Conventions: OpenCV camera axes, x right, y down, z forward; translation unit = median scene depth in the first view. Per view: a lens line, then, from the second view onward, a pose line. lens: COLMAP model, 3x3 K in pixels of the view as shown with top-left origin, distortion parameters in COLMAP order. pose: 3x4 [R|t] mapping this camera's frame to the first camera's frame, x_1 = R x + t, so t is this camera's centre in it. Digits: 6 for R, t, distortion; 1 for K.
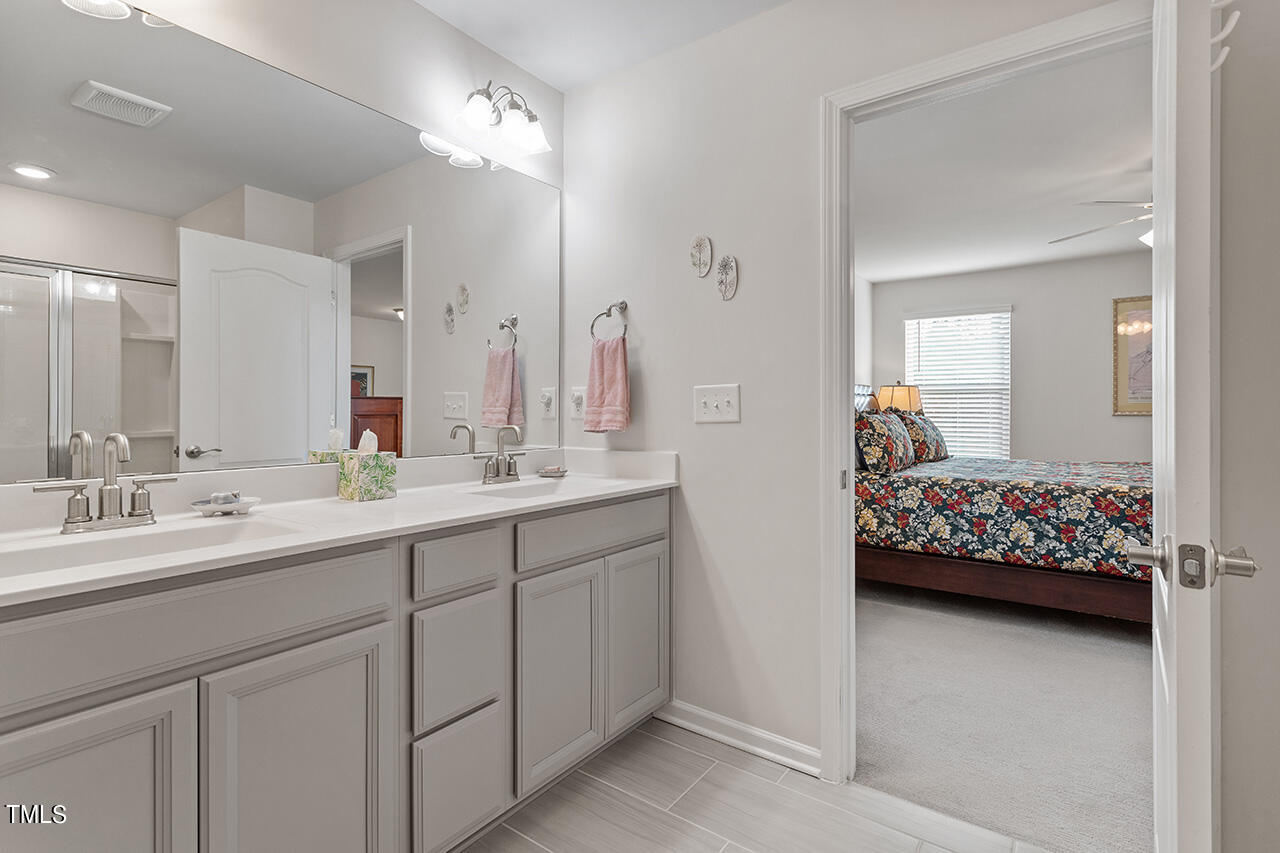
lens RADIAL K [[600.0, 0, 624.1], [0, 600.0, 423.7], [0, 0, 1]] dist [-0.000078, 0.000112]
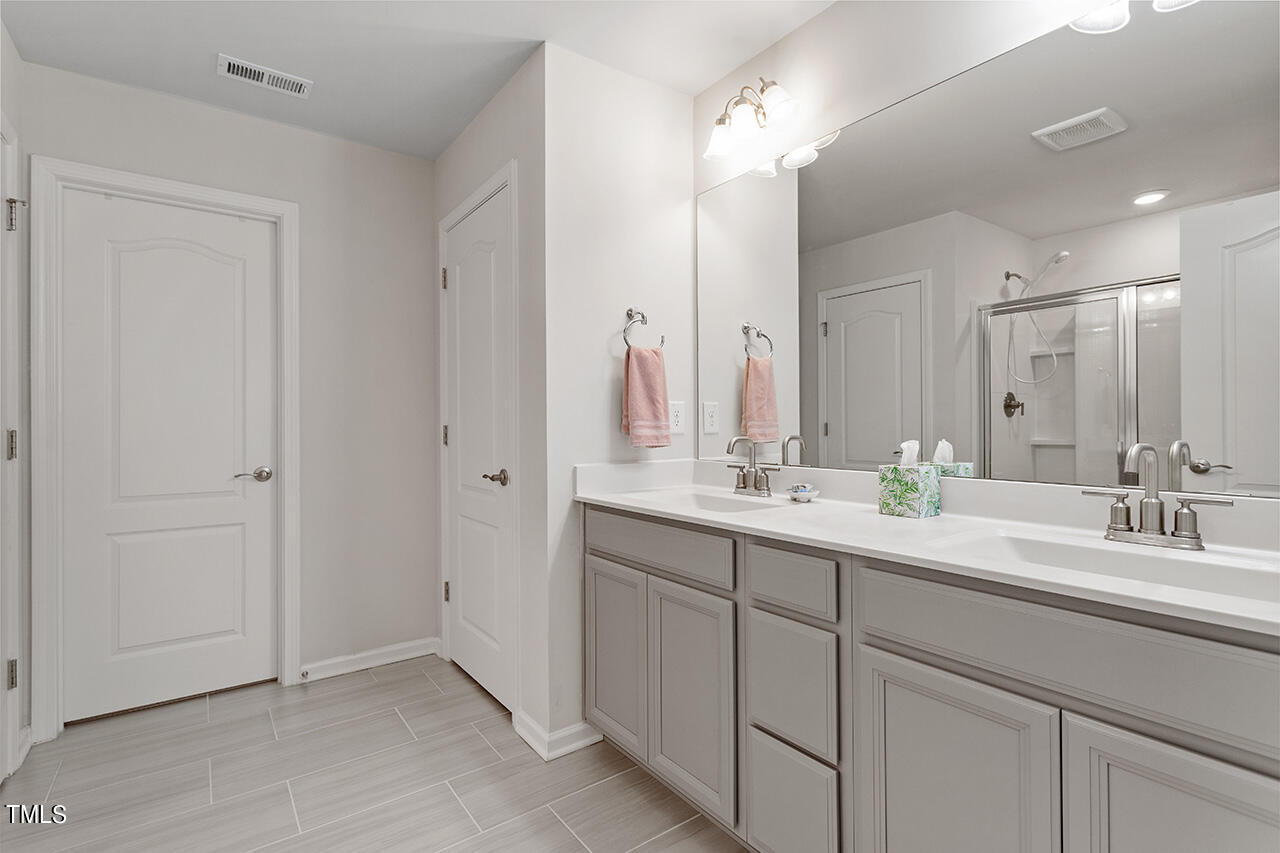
lens RADIAL K [[605.6, 0, 635.3], [0, 605.6, 423.1], [0, 0, 1]] dist [0.001267, 0.000979]
pose [[-0.290911, -0.005459, -0.956735, 0.486596], [-0.016764, 0.999859, -0.000608, -0.008338], [0.956603, 0.015861, -0.290961, 0.706404]]
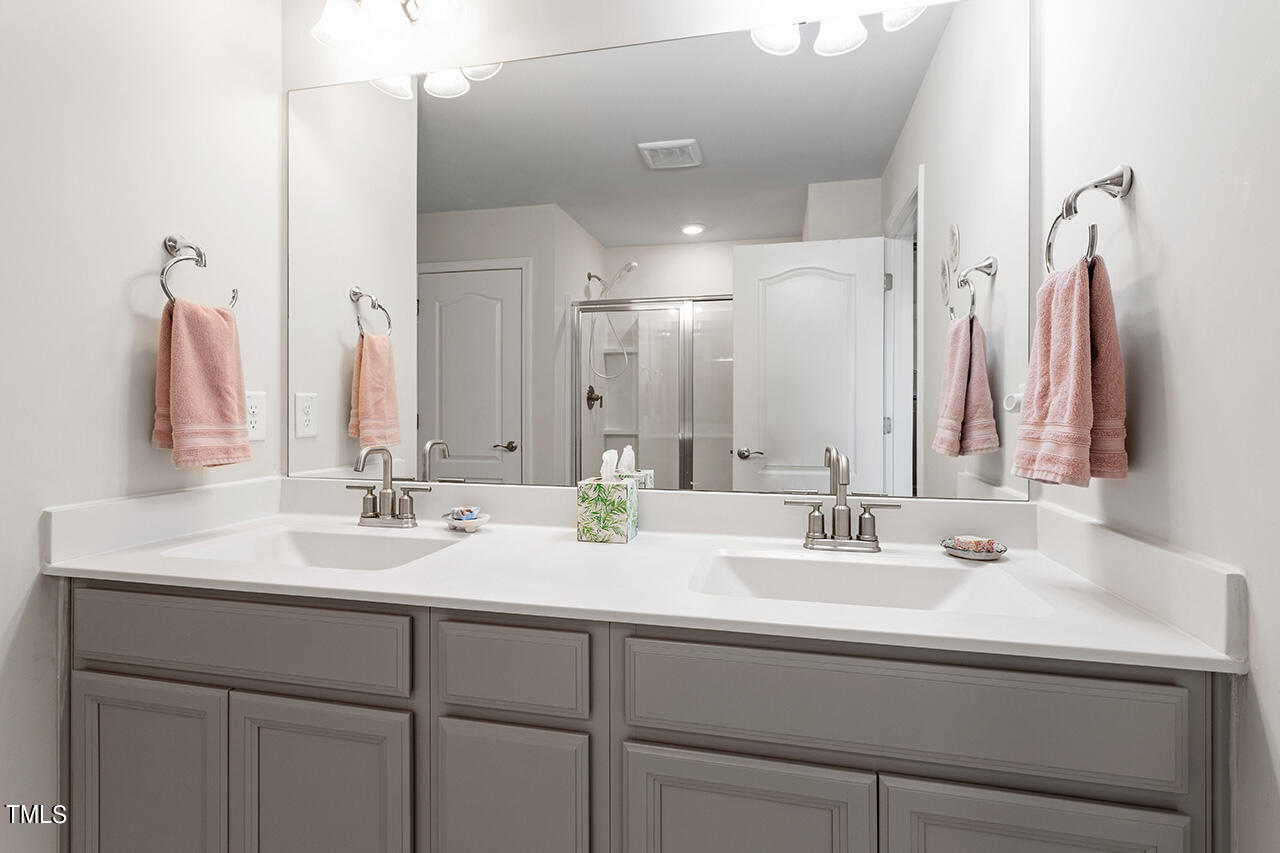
lens RADIAL K [[615.0, 0, 637.6], [0, 615.0, 407.6], [0, 0, 1]] dist [0.003094, 0.000876]
pose [[0.408508, -0.003016, -0.912750, 0.268043], [-0.019553, 0.999736, -0.012054, -0.031295], [0.912545, 0.022772, 0.408341, 0.572487]]
